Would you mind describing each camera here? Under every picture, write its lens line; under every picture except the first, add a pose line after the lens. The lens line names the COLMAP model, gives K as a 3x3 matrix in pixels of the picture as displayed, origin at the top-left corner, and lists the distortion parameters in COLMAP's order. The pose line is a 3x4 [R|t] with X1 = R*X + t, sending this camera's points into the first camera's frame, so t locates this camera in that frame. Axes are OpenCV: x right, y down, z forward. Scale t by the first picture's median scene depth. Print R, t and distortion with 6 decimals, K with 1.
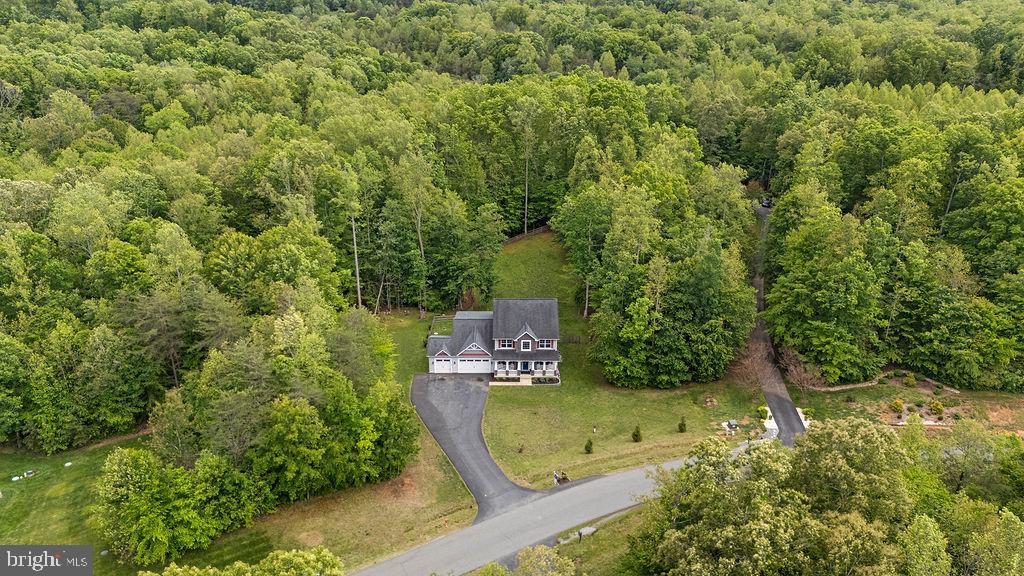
lens RADIAL K [[748.9, 0, 513.4], [0, 748.9, 291.6], [0, 0, 1]] dist [0.065472, -0.063640]
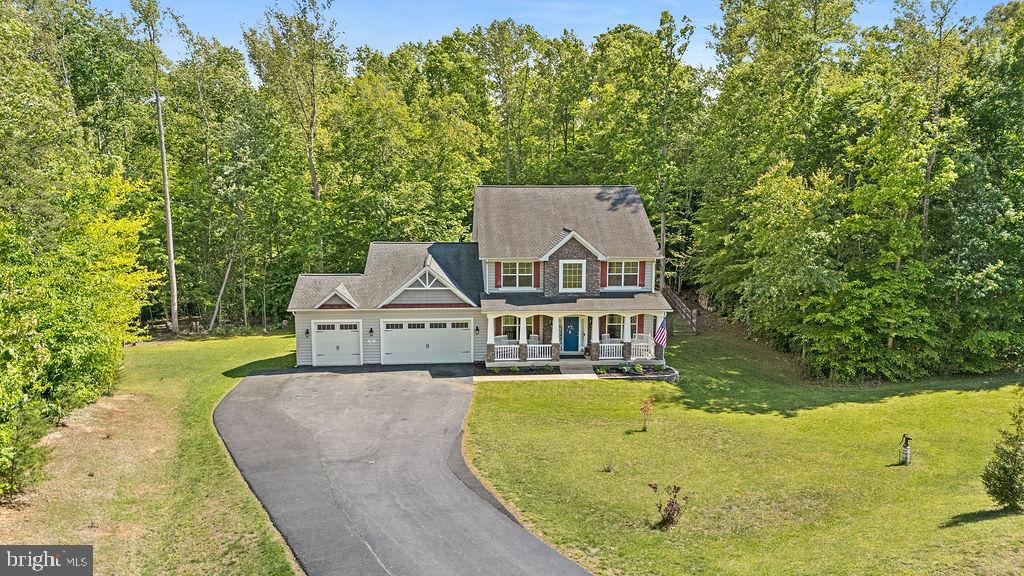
lens RADIAL K [[748.9, 0, 514.2], [0, 748.9, 275.0], [0, 0, 1]] dist [0.065472, -0.063640]
pose [[0.997018, -0.017025, 0.075263, -0.038024], [0.037182, 0.960651, -0.275258, 0.169446], [-0.067615, 0.277236, 0.958420, 0.656176]]
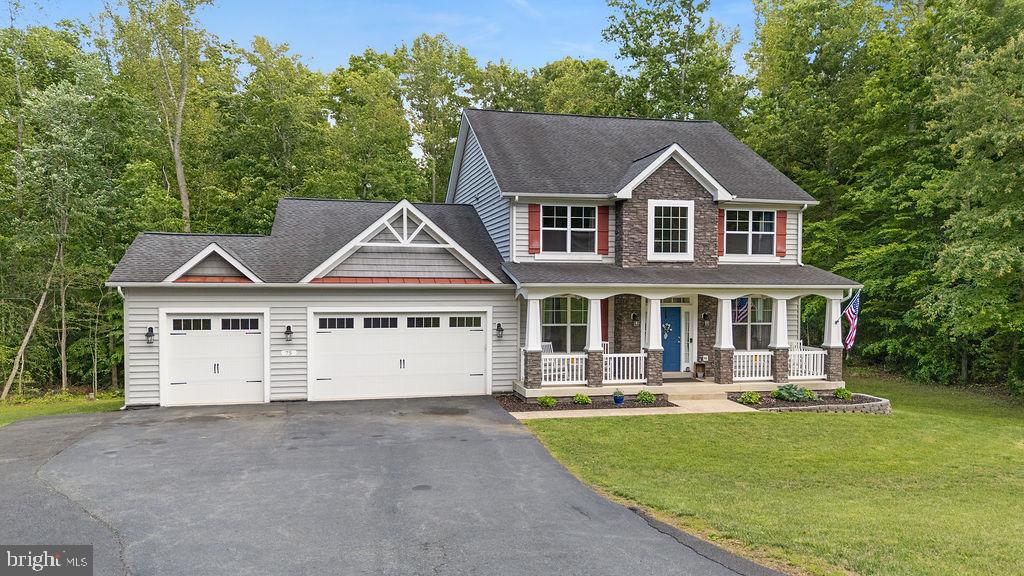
lens RADIAL K [[748.9, 0, 507.0], [0, 748.9, 314.3], [0, 0, 1]] dist [0.065472, -0.063640]
pose [[0.975233, -0.015606, 0.220628, -0.068119], [0.094321, 0.931603, -0.351027, 0.157007], [-0.200059, 0.363143, 0.910002, 0.837440]]
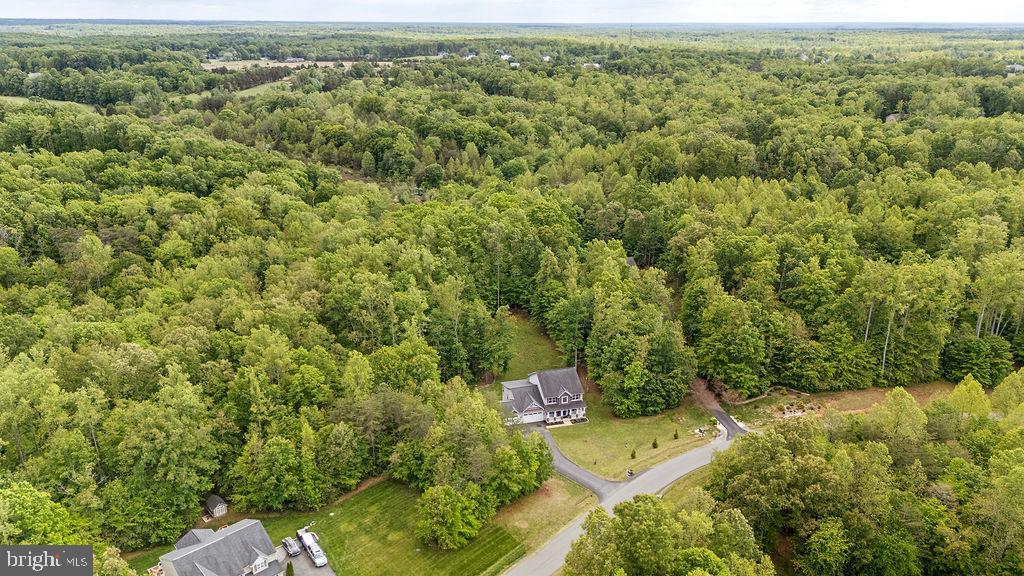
lens RADIAL K [[748.9, 0, 512.9], [0, 748.9, 286.8], [0, 0, 1]] dist [0.065472, -0.063640]
pose [[0.963565, -0.094004, 0.250413, -0.460574], [0.109067, 0.992926, -0.046936, -0.102055], [-0.244229, 0.072538, 0.967001, -0.515692]]
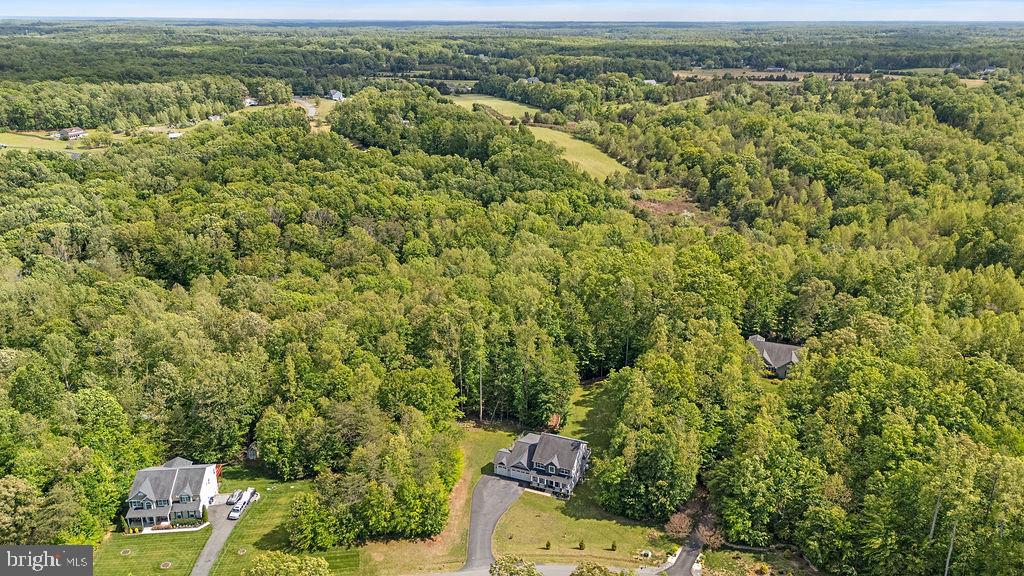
lens RADIAL K [[748.9, 0, 510.6], [0, 748.9, 286.8], [0, 0, 1]] dist [0.065472, -0.063640]
pose [[0.923818, 0.123772, -0.362272, 0.457781], [-0.146278, 0.988615, -0.035252, -0.236242], [0.353784, 0.085559, 0.931406, -0.521175]]
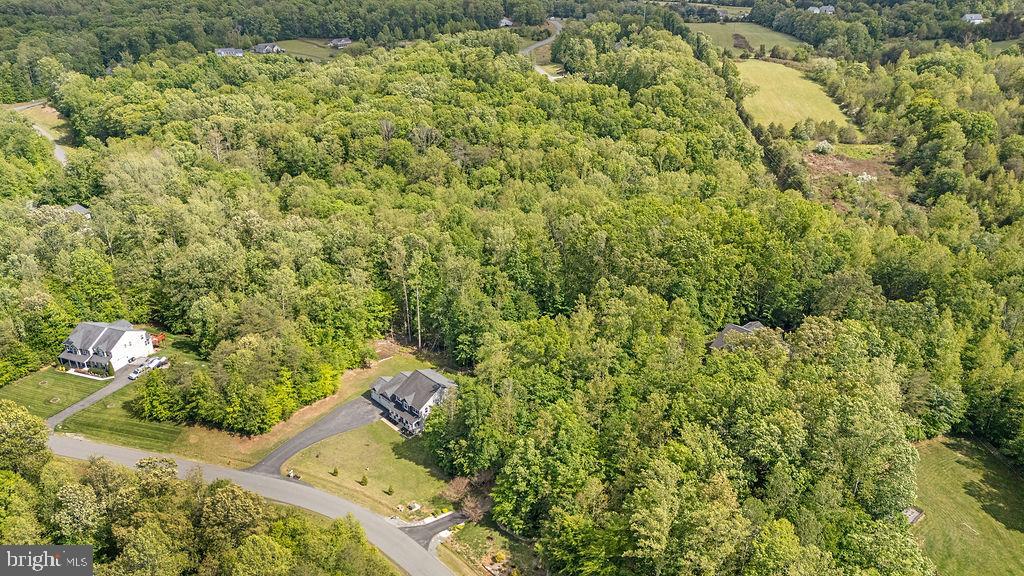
lens RADIAL K [[748.9, 0, 510.1], [0, 748.9, 280.9], [0, 0, 1]] dist [0.065472, -0.063640]
pose [[0.679027, 0.300167, -0.669942, 1.122747], [-0.288194, 0.948320, 0.132792, -0.439827], [0.675179, 0.102904, 0.730441, -0.012274]]
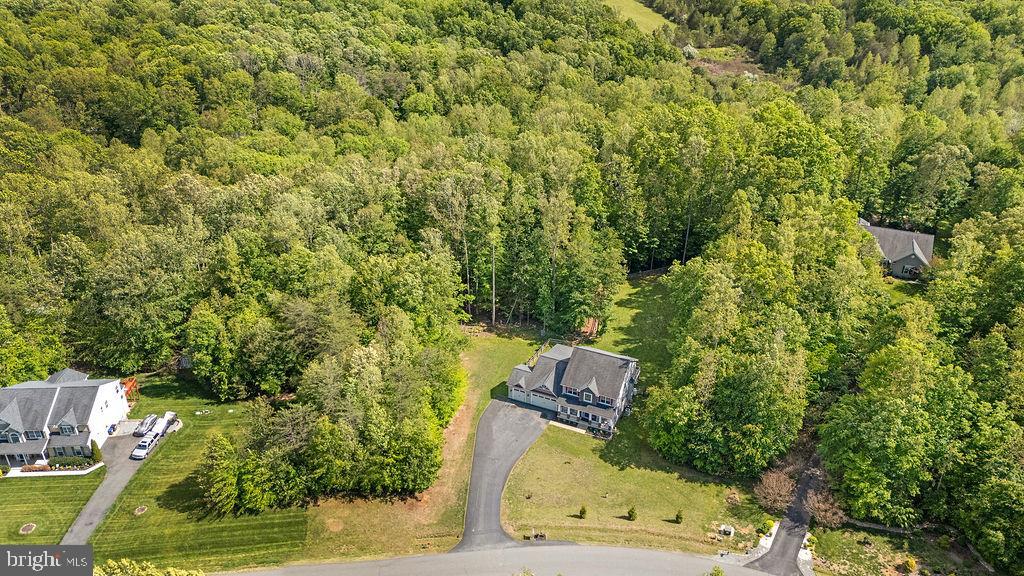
lens RADIAL K [[748.9, 0, 509.8], [0, 748.9, 287.7], [0, 0, 1]] dist [0.065472, -0.063640]
pose [[0.908818, 0.198071, -0.367176, 0.290126], [-0.164696, 0.978963, 0.120446, -0.204502], [0.383309, -0.048991, 0.922320, -0.071479]]
